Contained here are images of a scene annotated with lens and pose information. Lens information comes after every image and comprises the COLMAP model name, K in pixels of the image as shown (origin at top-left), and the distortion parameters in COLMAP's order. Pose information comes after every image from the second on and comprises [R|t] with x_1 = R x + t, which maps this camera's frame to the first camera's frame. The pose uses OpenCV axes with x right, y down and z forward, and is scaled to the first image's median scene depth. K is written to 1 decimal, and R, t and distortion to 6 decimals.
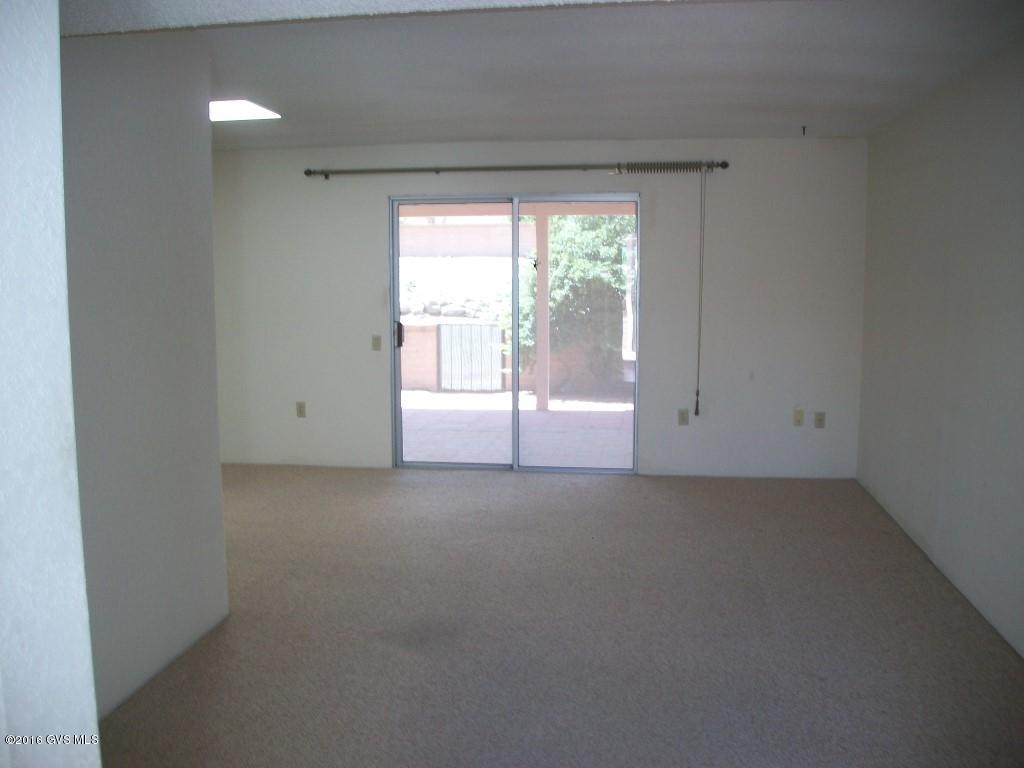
lens RADIAL K [[970.6, 0, 511.6], [0, 970.6, 382.9], [0, 0, 1]] dist [-0.090405, -0.001961]
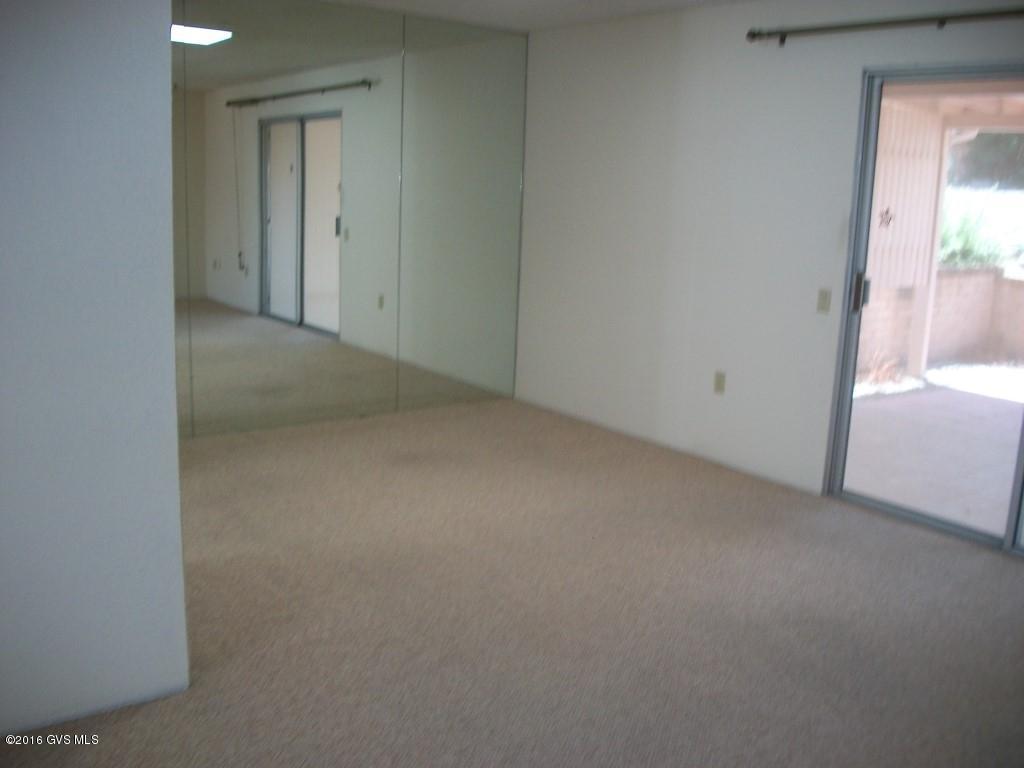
lens RADIAL K [[970.6, 0, 511.6], [0, 970.6, 382.9], [0, 0, 1]] dist [-0.090405, -0.001961]
pose [[0.723160, 0.177167, -0.667572, 0.147548], [-0.129965, 0.984181, 0.120404, -0.037865], [0.678343, -0.000311, 0.734745, 0.390106]]
